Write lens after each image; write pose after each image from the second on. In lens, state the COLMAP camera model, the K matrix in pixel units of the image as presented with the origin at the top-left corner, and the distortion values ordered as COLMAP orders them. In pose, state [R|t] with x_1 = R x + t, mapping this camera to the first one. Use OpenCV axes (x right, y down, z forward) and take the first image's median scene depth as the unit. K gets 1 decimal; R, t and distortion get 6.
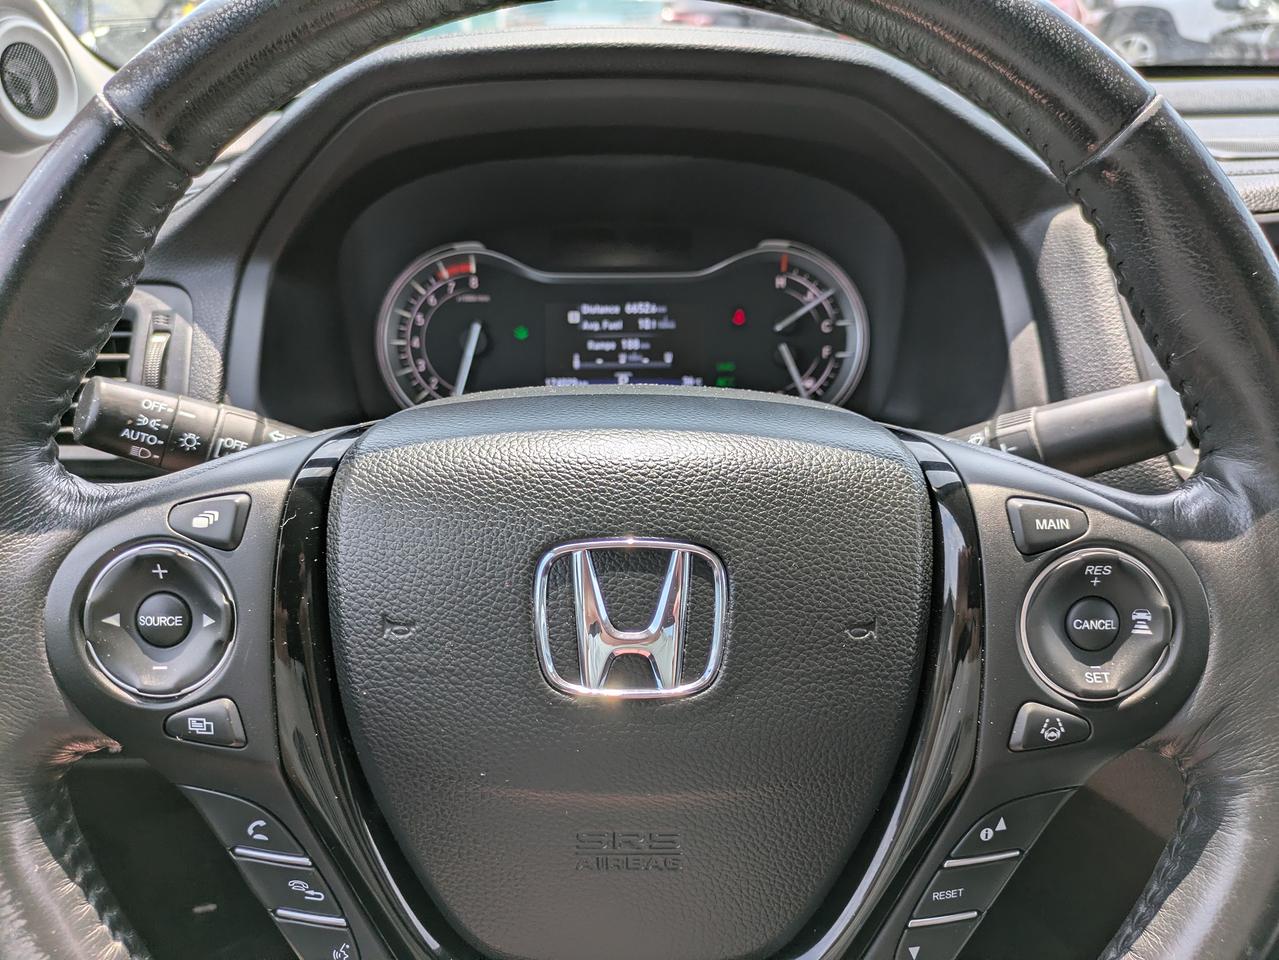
lens RADIAL K [[947.9, 0, 638.8], [0, 947.9, 472.8], [0, 0, 1]] dist [0.028177, -0.012242]
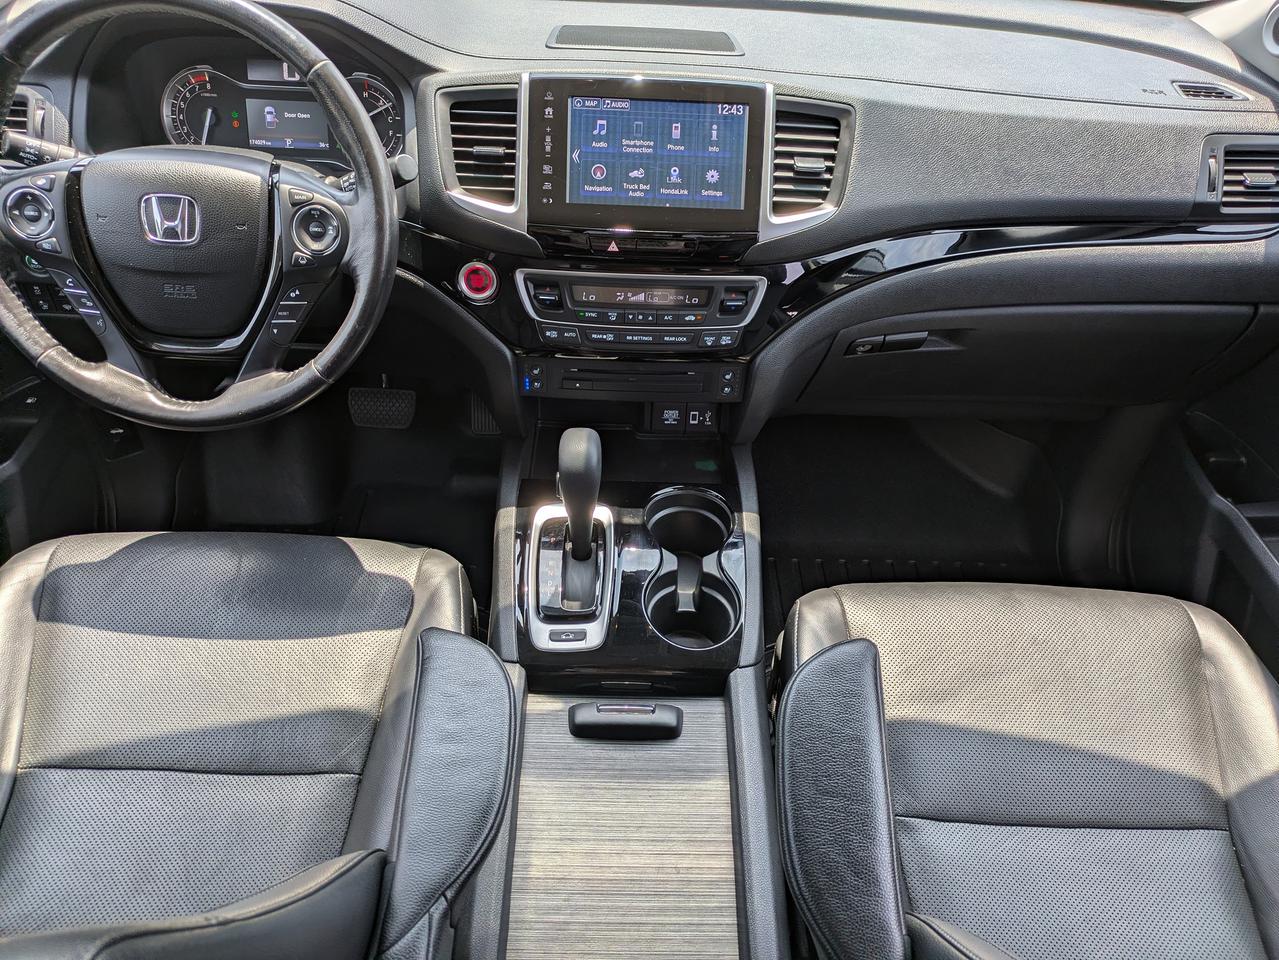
lens RADIAL K [[947.9, 0, 643.3], [0, 947.9, 481.9], [0, 0, 1]] dist [0.028177, -0.012242]
pose [[0.998919, 0.045645, 0.008840, 0.749120], [-0.046423, 0.968758, 0.243625, 0.069212], [0.002556, -0.243772, 0.969829, -1.120287]]
